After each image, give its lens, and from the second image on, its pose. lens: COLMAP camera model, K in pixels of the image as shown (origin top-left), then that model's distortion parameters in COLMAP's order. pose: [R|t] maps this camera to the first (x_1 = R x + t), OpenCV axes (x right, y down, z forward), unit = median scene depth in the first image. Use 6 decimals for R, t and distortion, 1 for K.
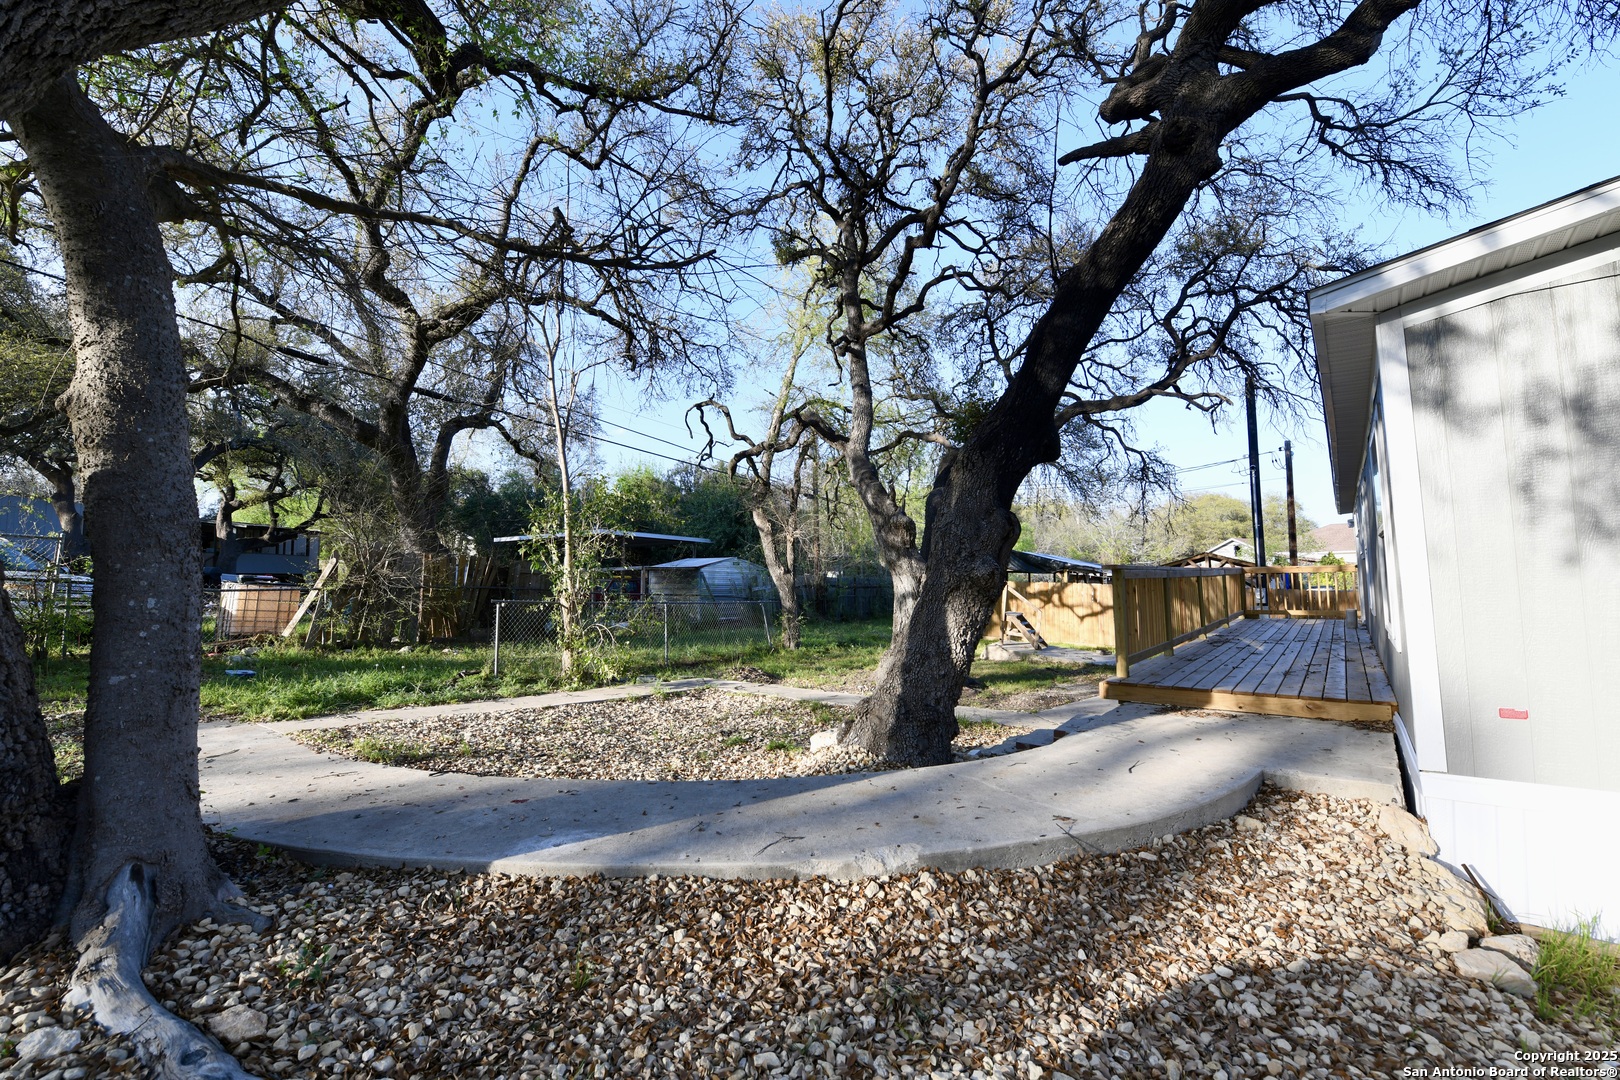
lens RADIAL K [[658.8, 0, 814.3], [0, 658.8, 531.6], [0, 0, 1]] dist [-0.003967, -0.000212]
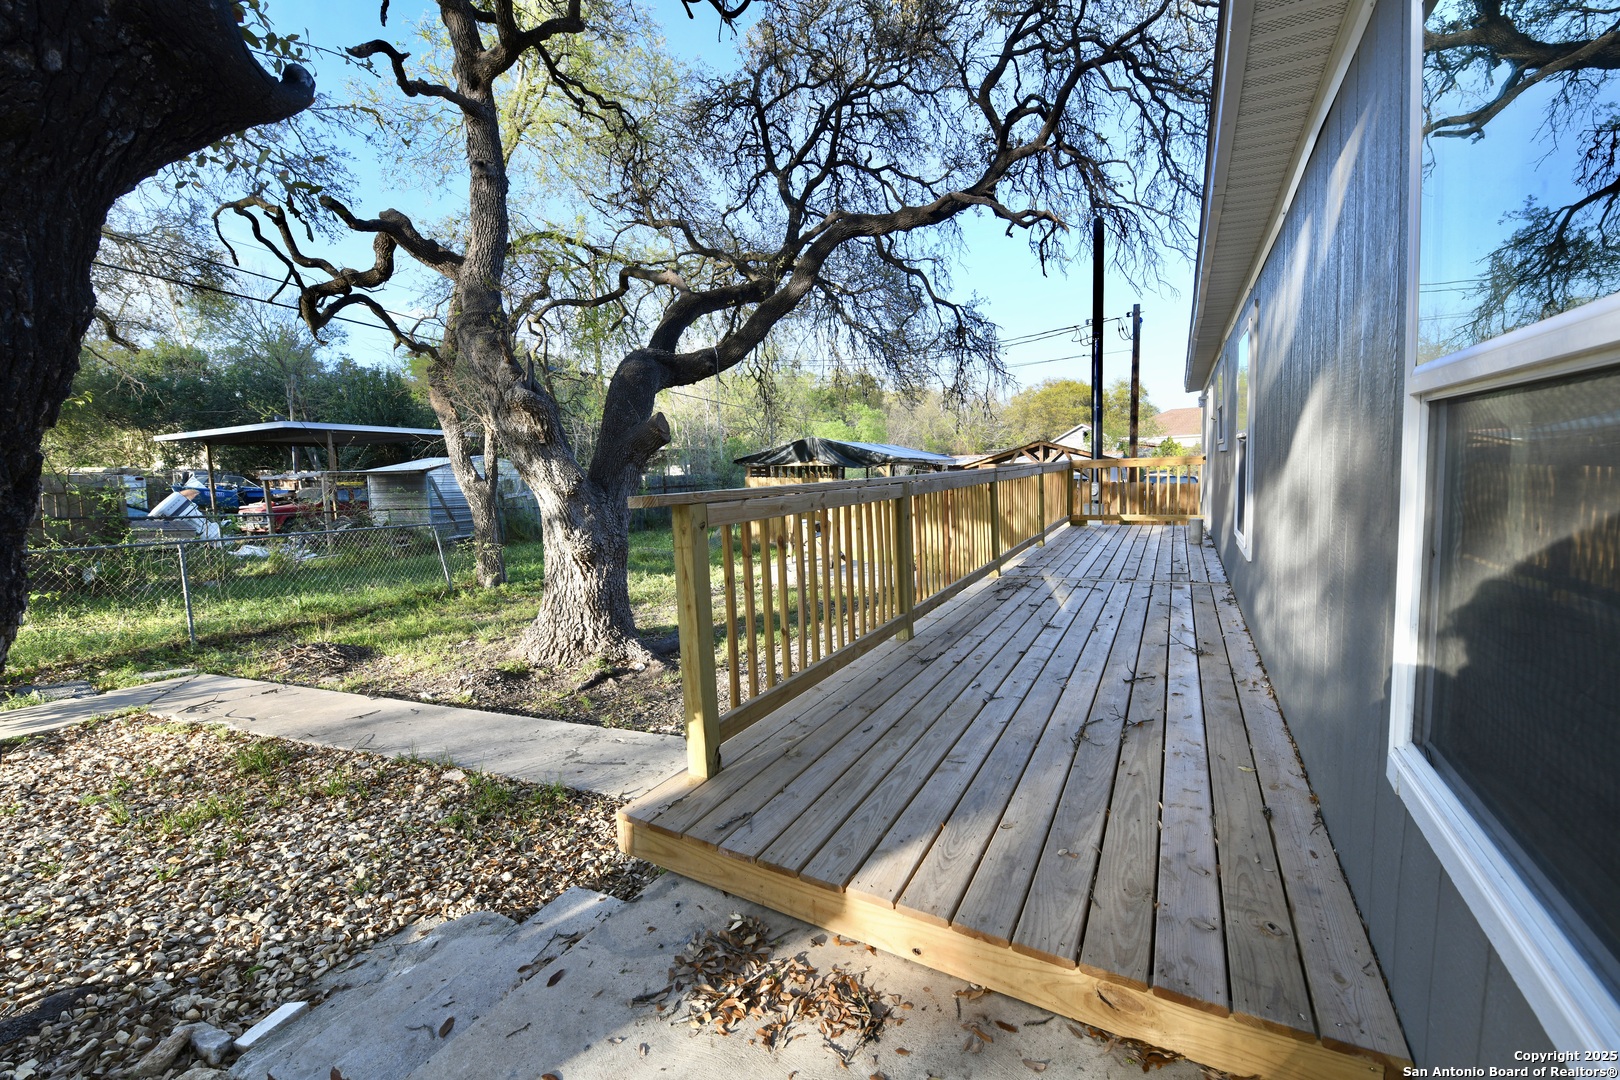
lens RADIAL K [[658.8, 0, 806.5], [0, 658.8, 530.5], [0, 0, 1]] dist [-0.003967, -0.000212]
pose [[0.985838, -0.038381, 0.163249, 0.199542], [0.011405, 0.986548, 0.163071, 0.005995], [-0.167312, -0.158900, 0.973015, 0.265303]]
